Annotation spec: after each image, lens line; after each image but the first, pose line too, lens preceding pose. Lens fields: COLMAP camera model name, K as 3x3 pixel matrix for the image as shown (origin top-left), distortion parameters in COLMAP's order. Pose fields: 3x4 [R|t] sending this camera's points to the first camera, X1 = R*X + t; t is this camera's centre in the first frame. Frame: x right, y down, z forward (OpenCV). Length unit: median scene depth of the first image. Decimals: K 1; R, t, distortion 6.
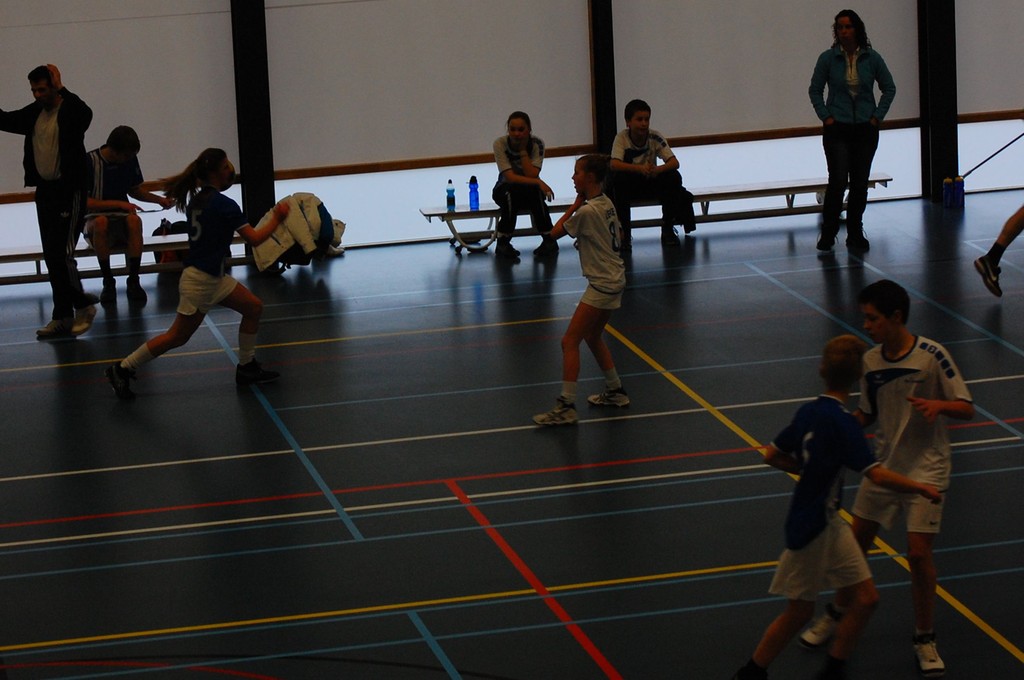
lens RADIAL K [[3886.2, 0, 205.3], [0, 3886.2, 633.3], [0, 0, 1]] dist [-0.162821, 1.058196]
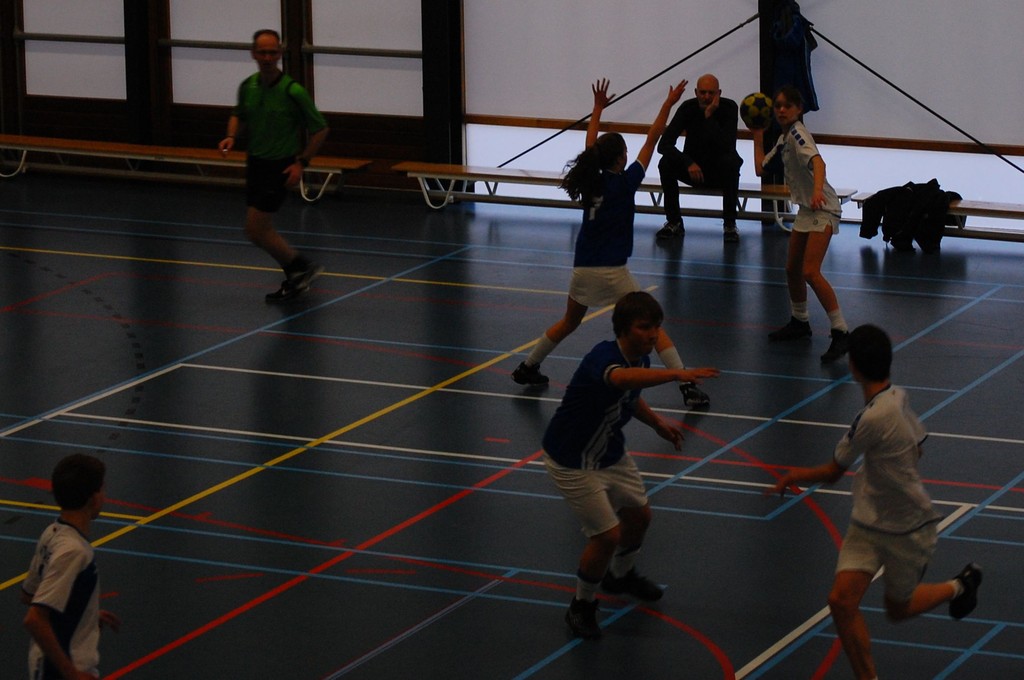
lens RADIAL K [[4467.7, 0, 512.0], [0, 4467.7, 340.0], [0, 0, 1]] dist [-0.384201, 3.110443]
pose [[0.709134, 0.159472, -0.686803, 0.819389], [-0.196412, 0.980208, 0.024800, -0.090795], [0.677164, 0.117310, 0.726420, 0.167586]]
